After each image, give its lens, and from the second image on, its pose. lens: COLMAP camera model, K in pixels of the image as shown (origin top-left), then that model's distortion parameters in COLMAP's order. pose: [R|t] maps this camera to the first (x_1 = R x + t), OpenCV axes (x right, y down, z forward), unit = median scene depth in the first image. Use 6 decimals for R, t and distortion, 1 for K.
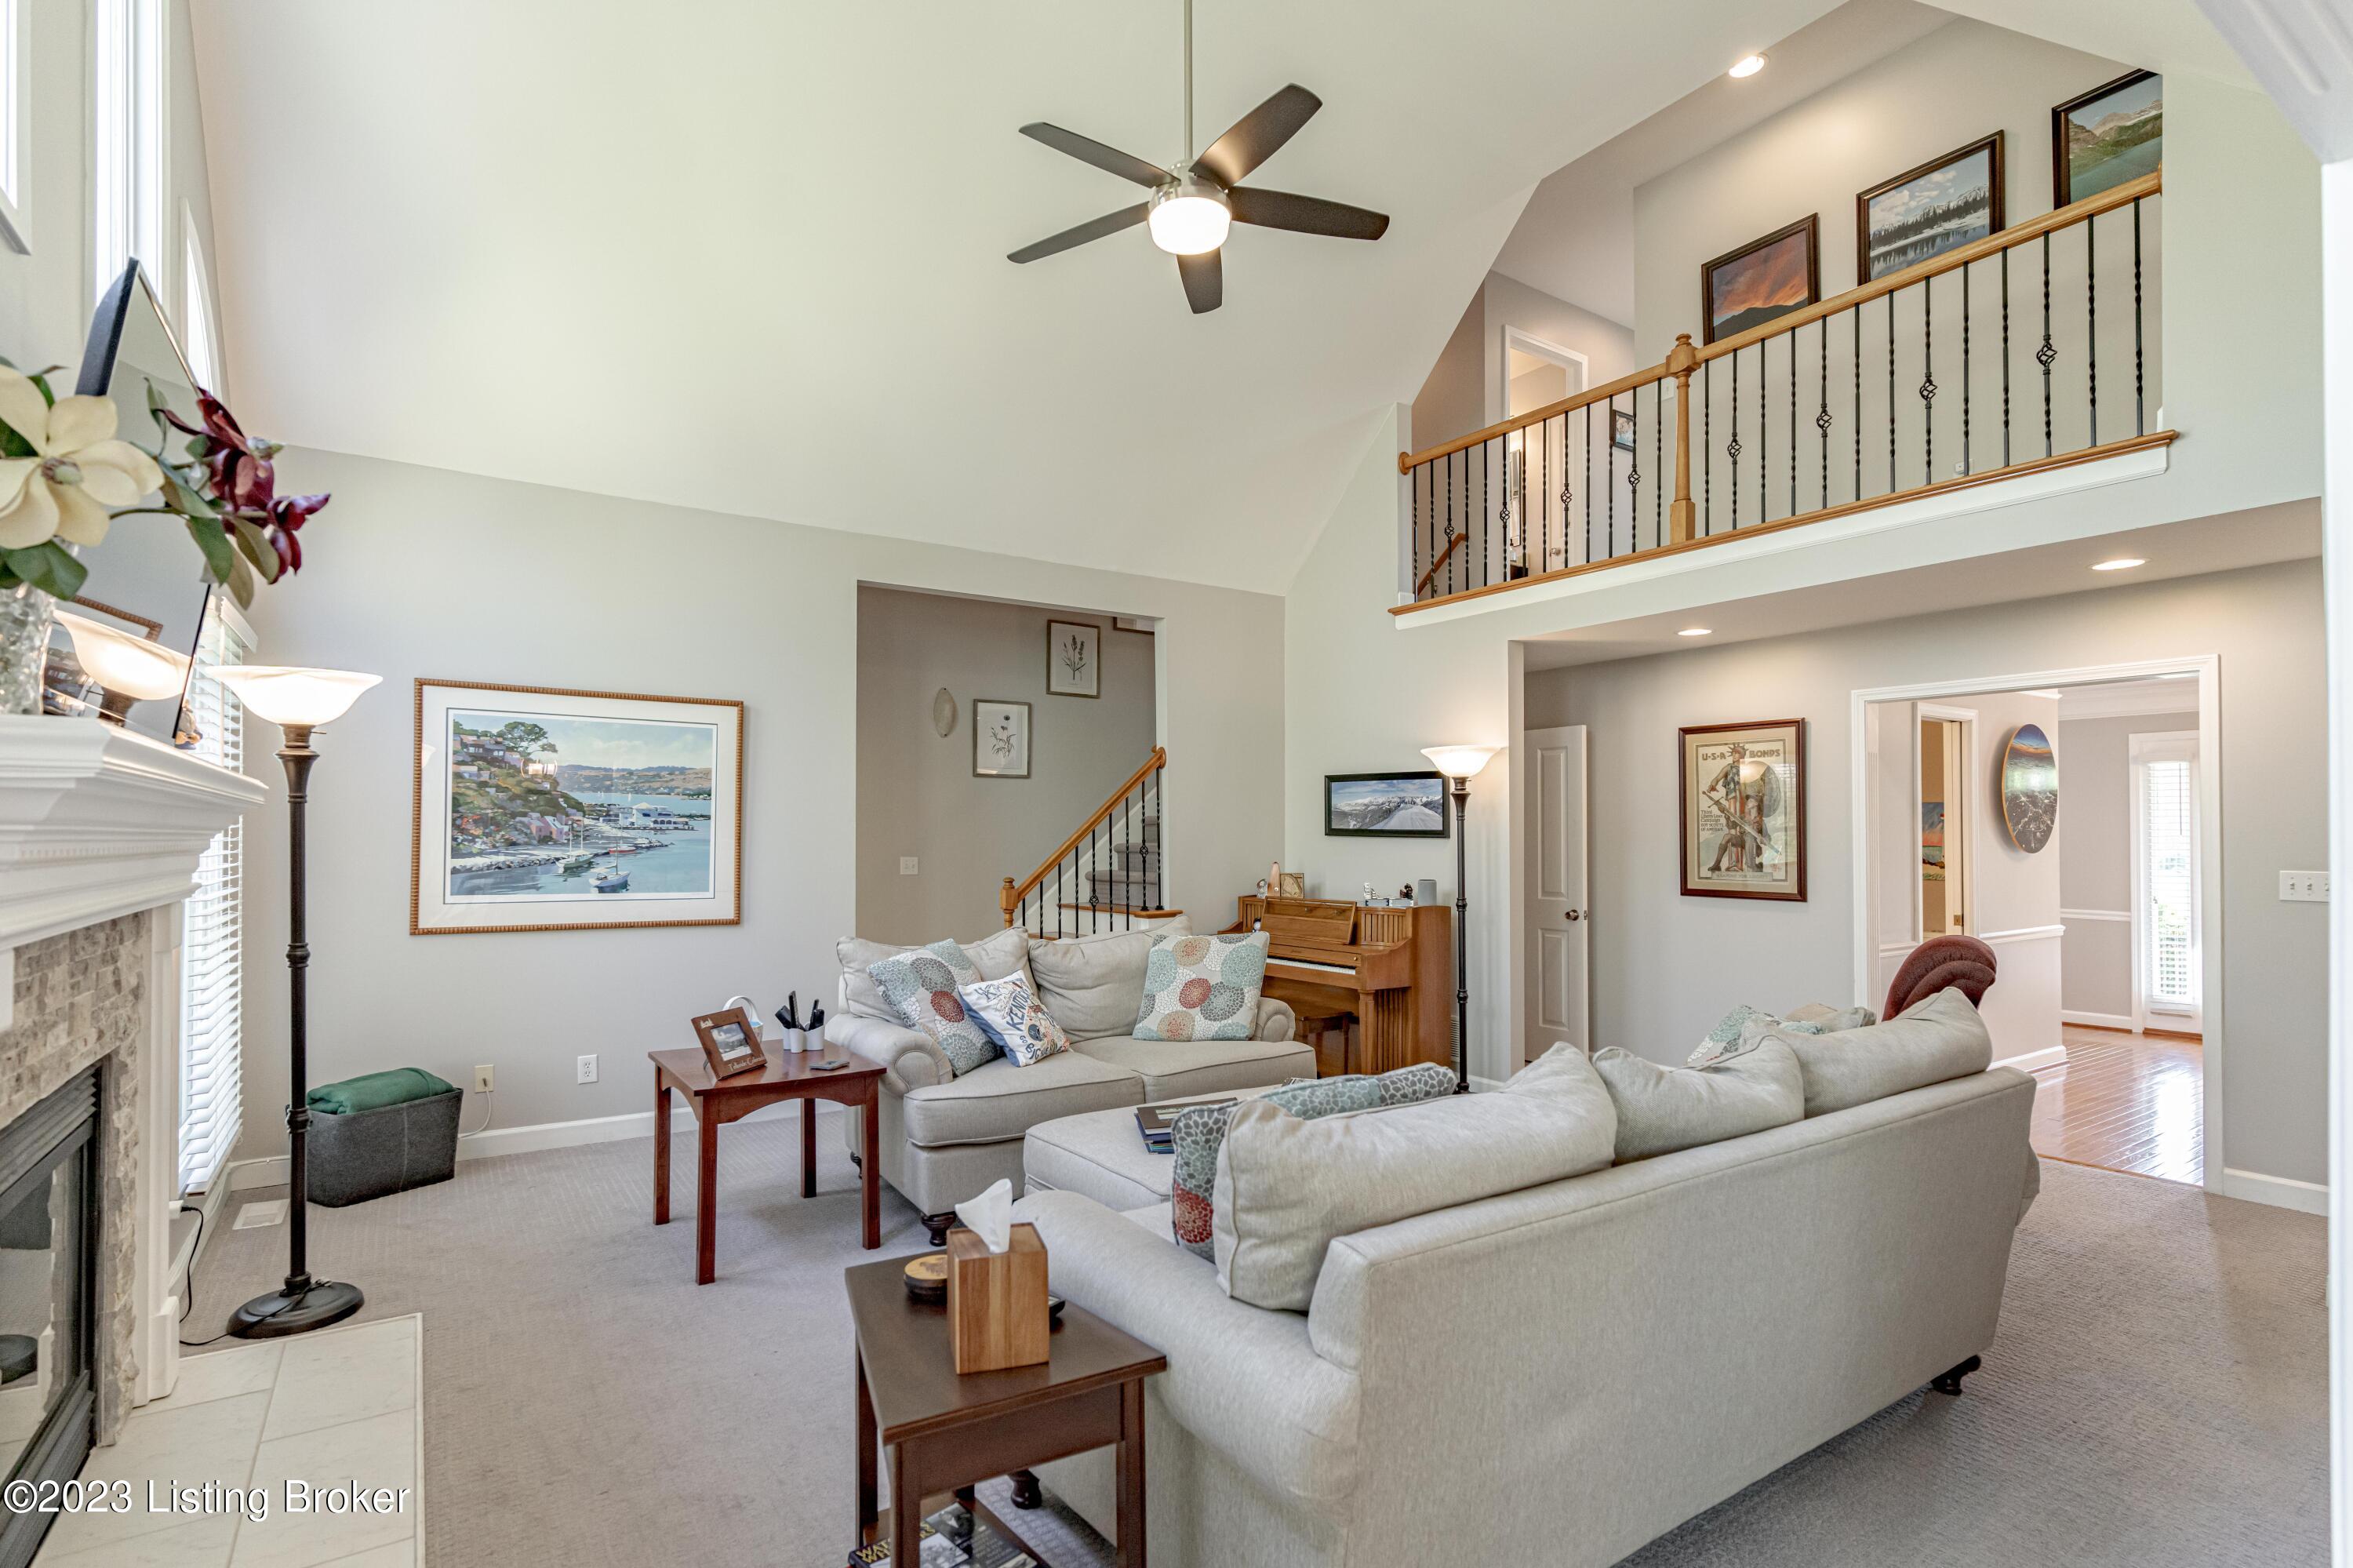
lens RADIAL K [[1135.7, 0, 1157.2], [0, 1135.7, 829.1], [0, 0, 1]] dist [0.001054, 0.000188]
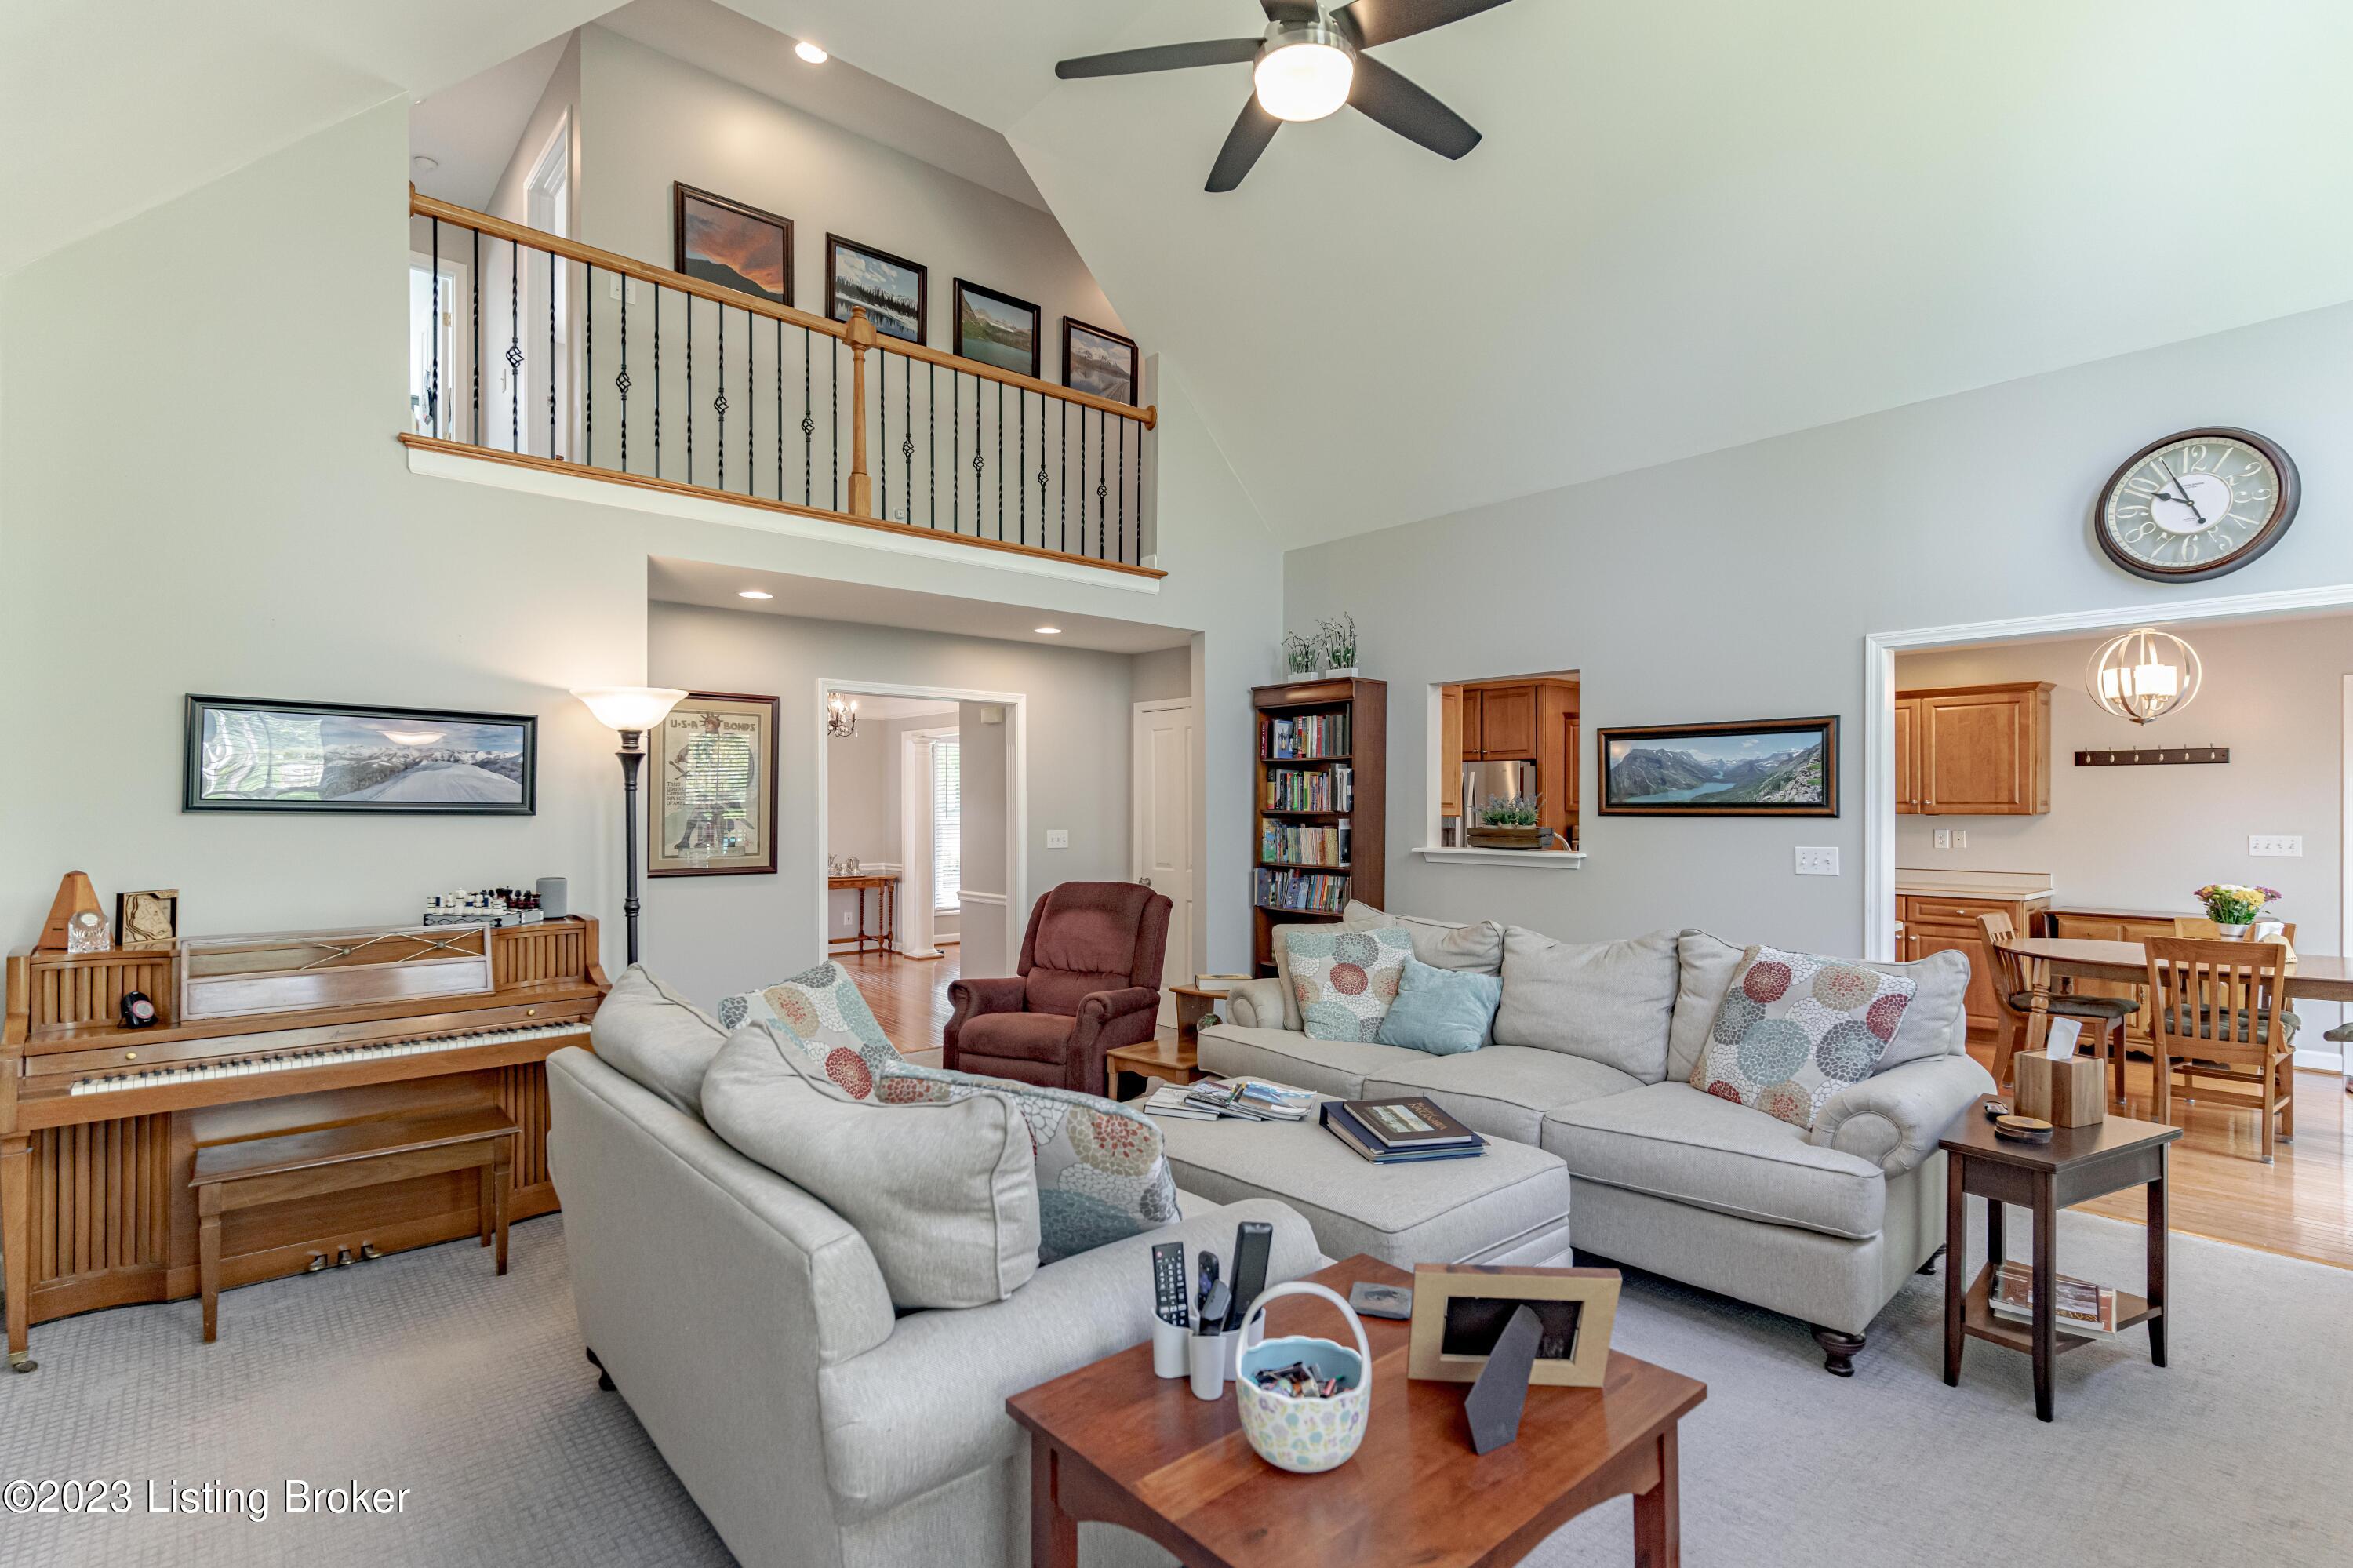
lens RADIAL K [[1135.7, 0, 1170.5], [0, 1135.7, 803.9], [0, 0, 1]] dist [0.001054, 0.000188]
pose [[-0.126389, 0.001508, 0.991980, -0.506153], [-0.006277, 0.999978, -0.002320, 0.000542], [-0.991961, -0.006520, -0.126377, 0.771604]]
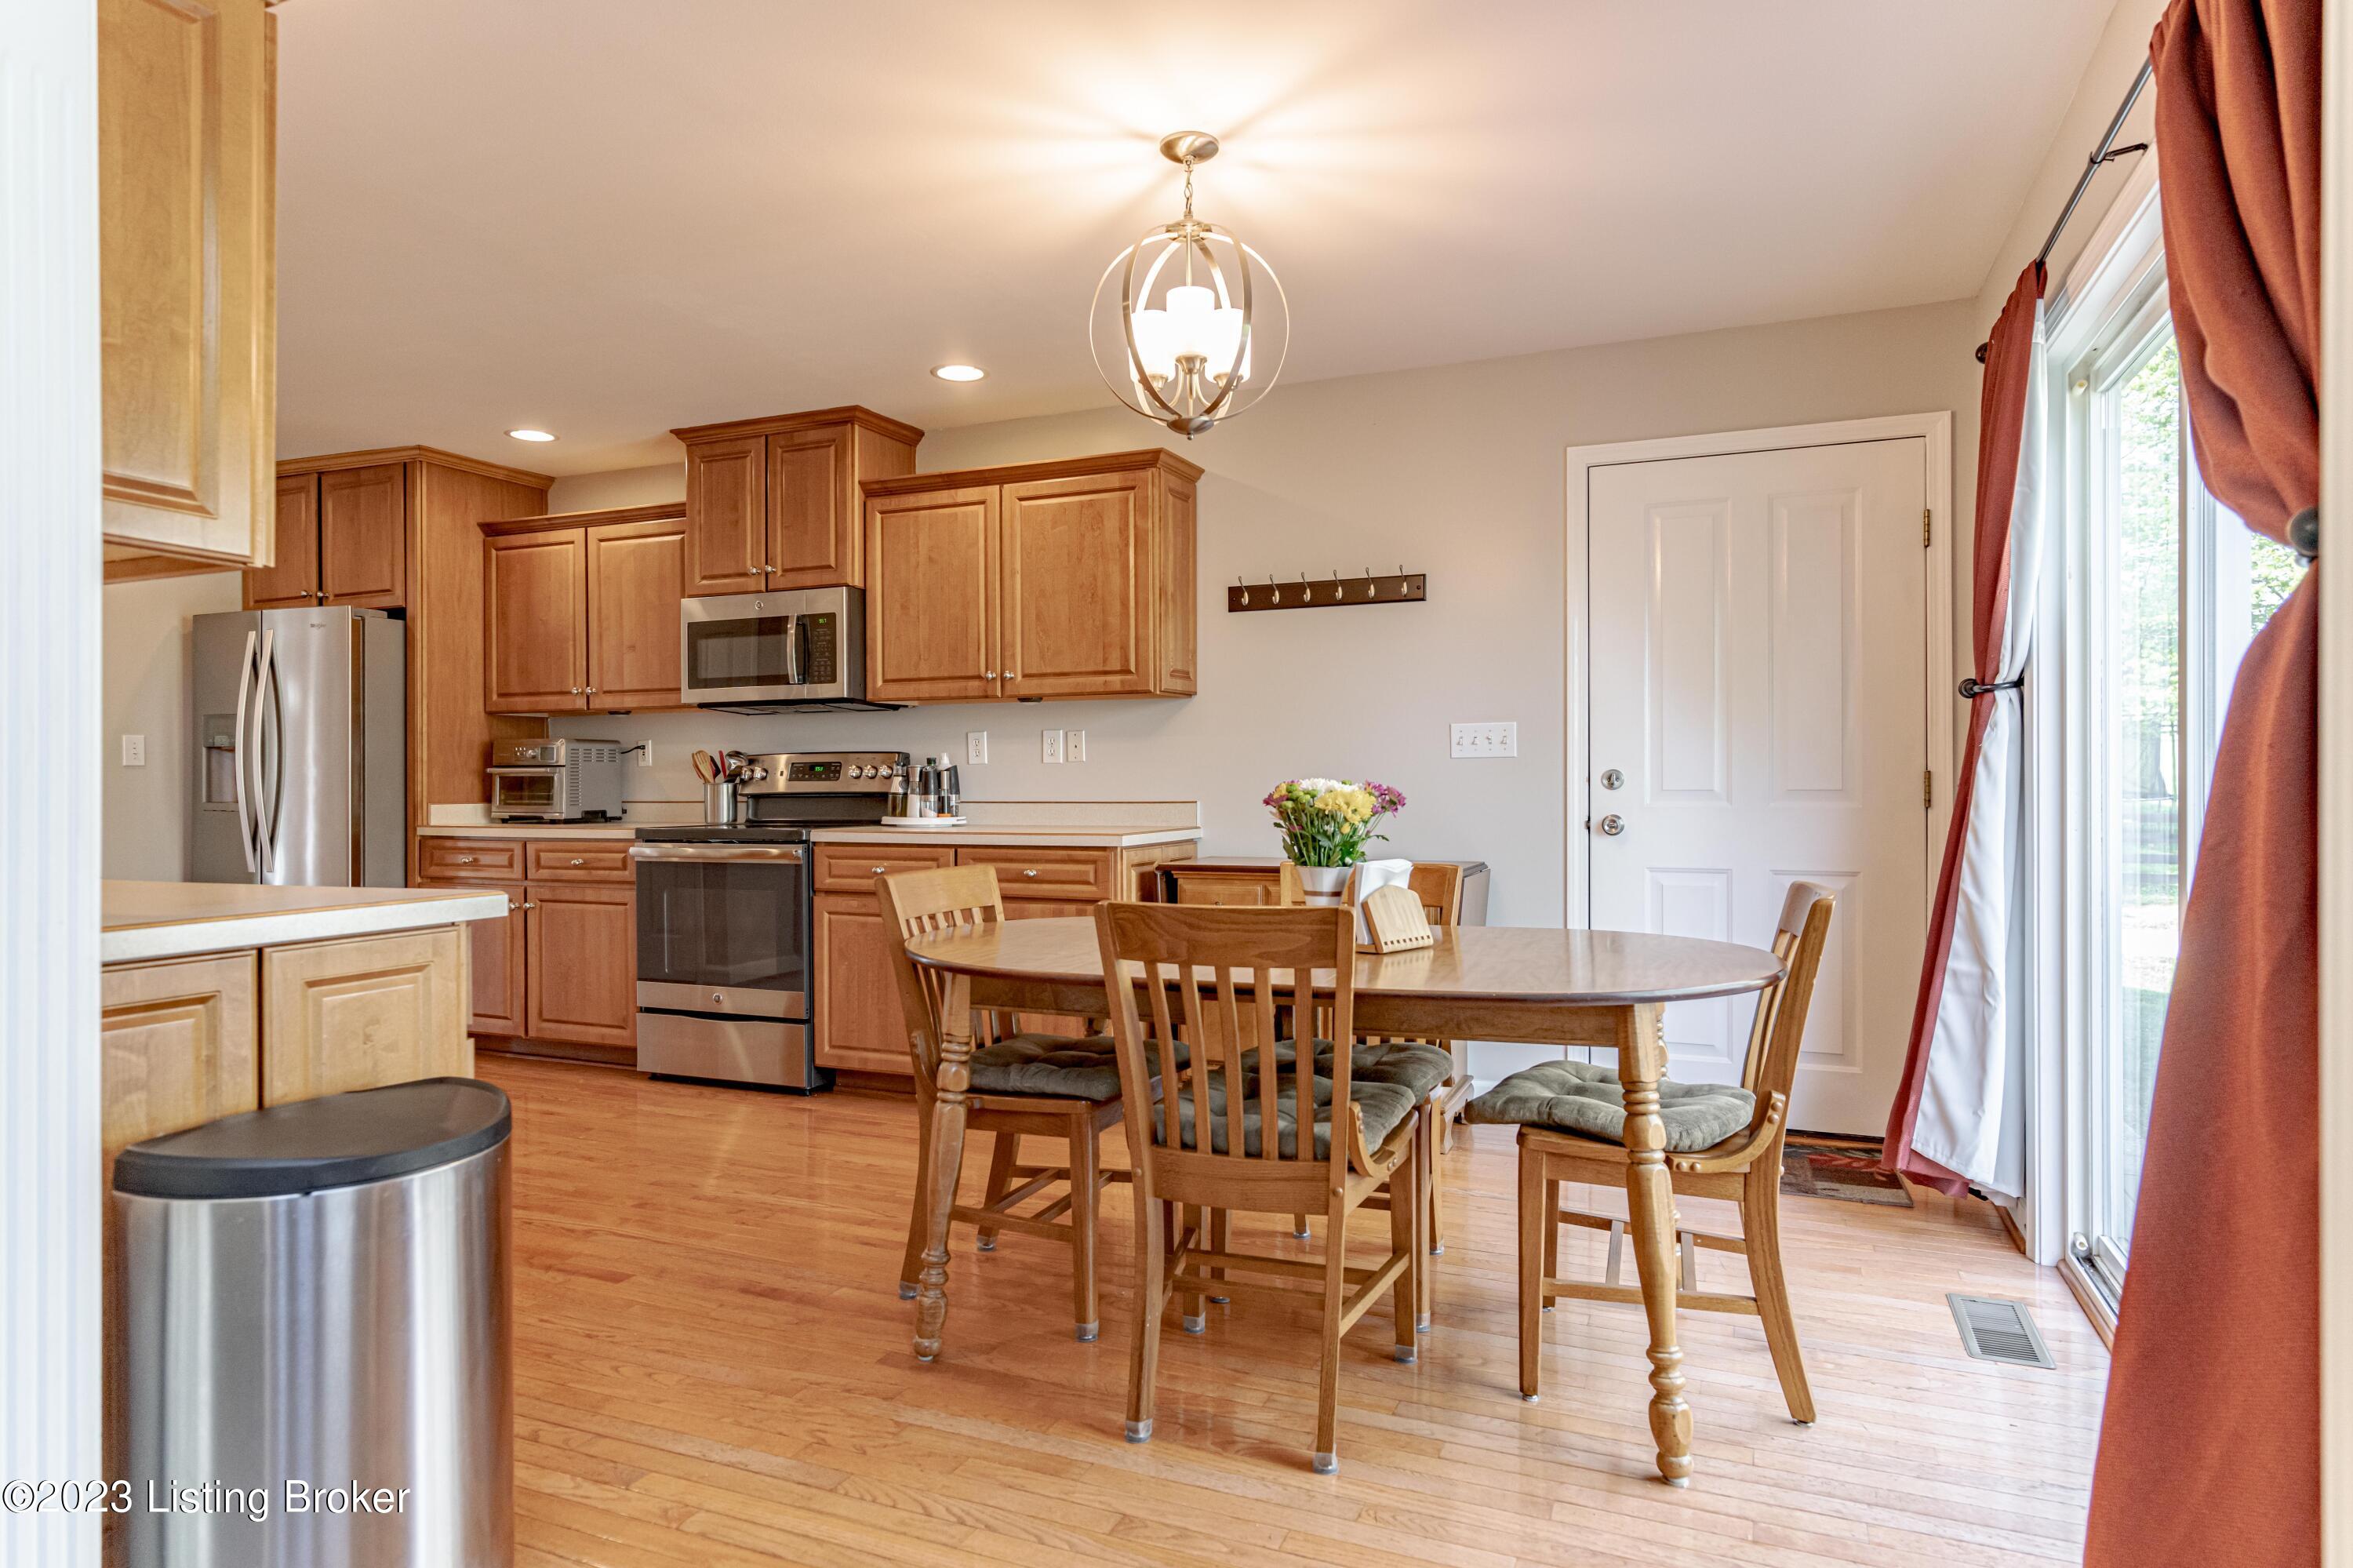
lens RADIAL K [[1357.7, 0, 1179.4], [0, 1357.7, 776.7], [0, 0, 1]] dist [0.003623, 0.000106]
pose [[-0.550020, 0.007786, 0.835115, -0.359329], [0.002399, 0.999967, -0.007743, 0.021623], [-0.835148, -0.002255, -0.550021, 0.543299]]
